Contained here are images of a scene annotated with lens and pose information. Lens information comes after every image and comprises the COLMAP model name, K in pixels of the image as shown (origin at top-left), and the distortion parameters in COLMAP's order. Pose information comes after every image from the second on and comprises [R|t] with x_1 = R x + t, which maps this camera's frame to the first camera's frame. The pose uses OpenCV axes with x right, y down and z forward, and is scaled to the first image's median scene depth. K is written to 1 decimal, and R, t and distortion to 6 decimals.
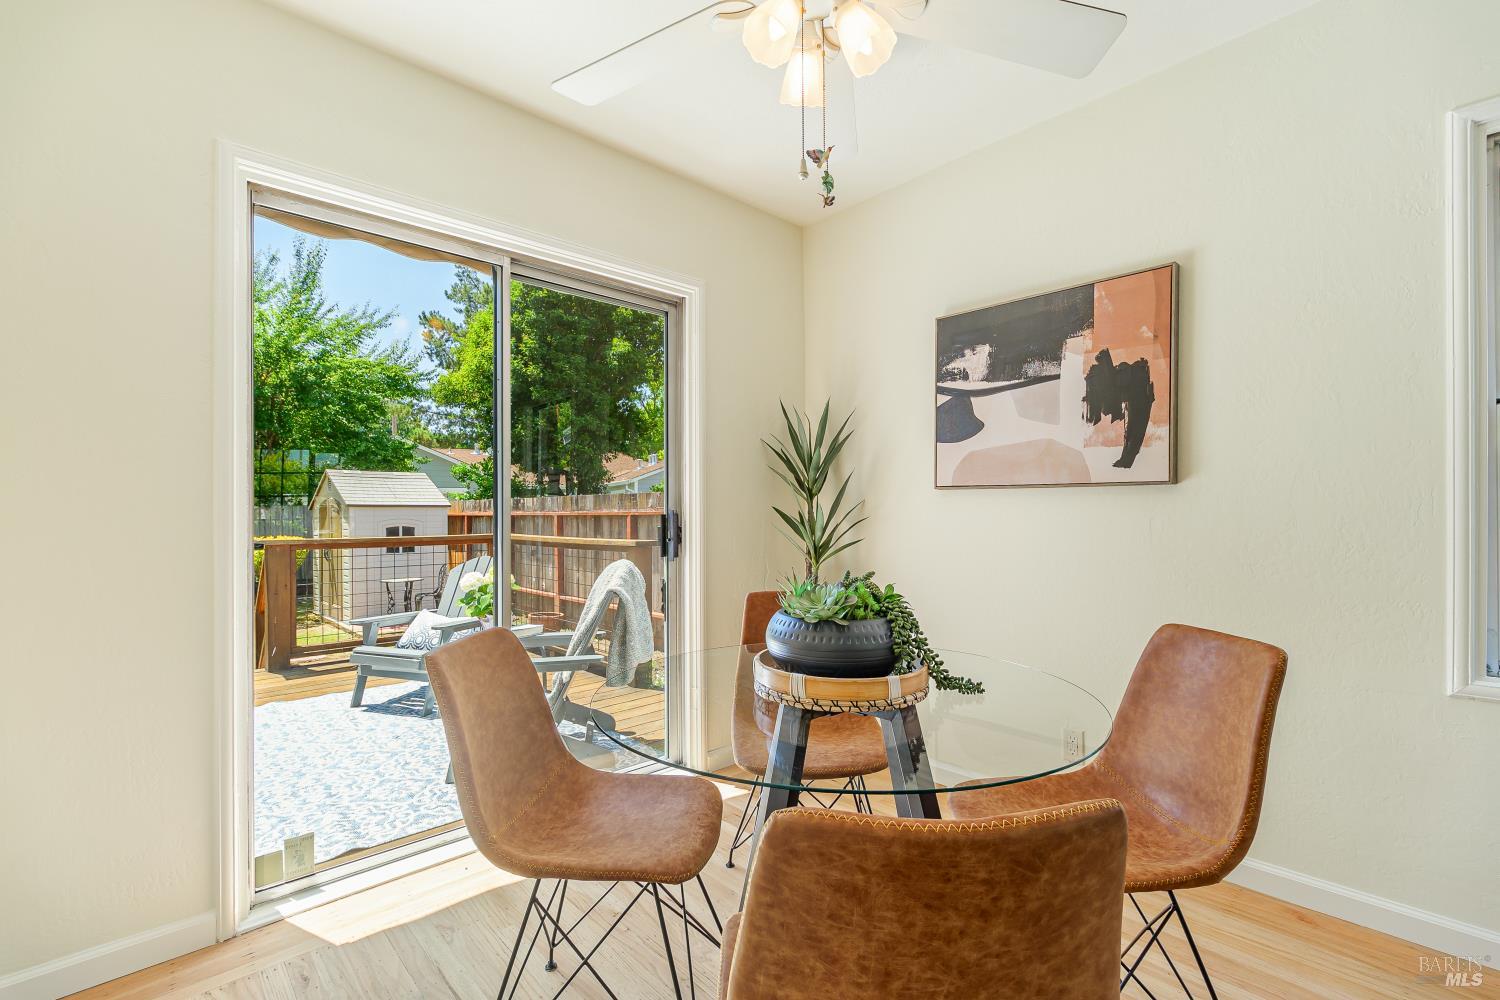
lens RADIAL K [[653.5, 0, 747.7], [0, 653.5, 507.3], [0, 0, 1]] dist [-0.004982, -0.000539]
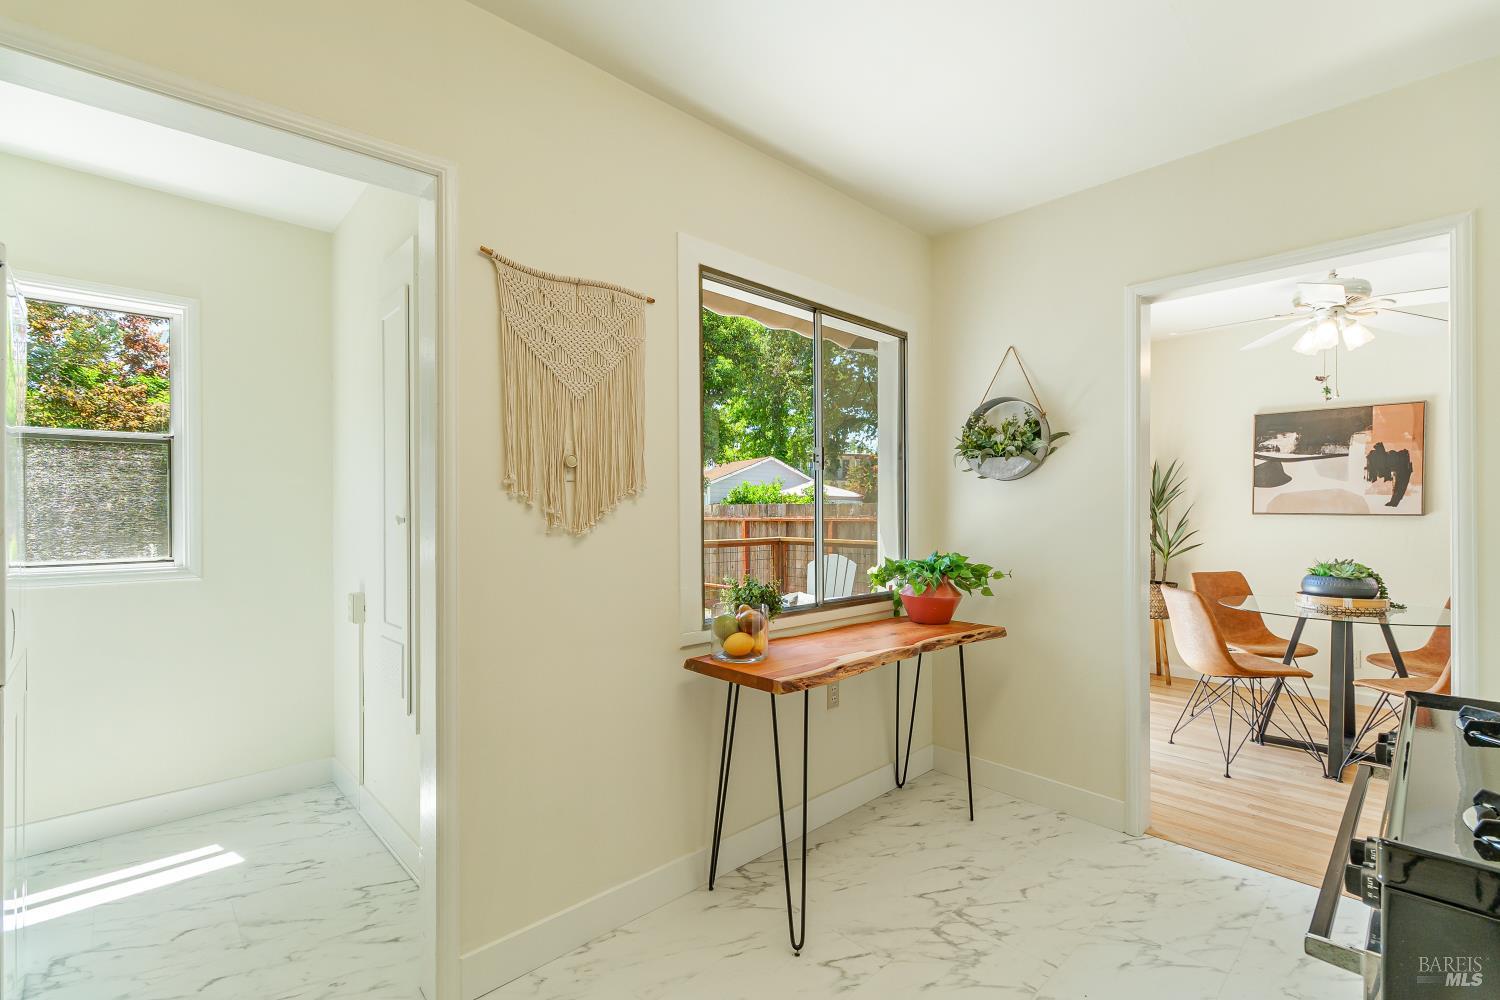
lens RADIAL K [[653.5, 0, 749.8], [0, 653.5, 509.1], [0, 0, 1]] dist [-0.004982, -0.000539]
pose [[0.999990, 0.004457, -0.000308, -1.147391], [-0.004456, 0.999984, 0.003408, -0.047224], [0.000323, -0.003407, 0.999994, -0.782082]]
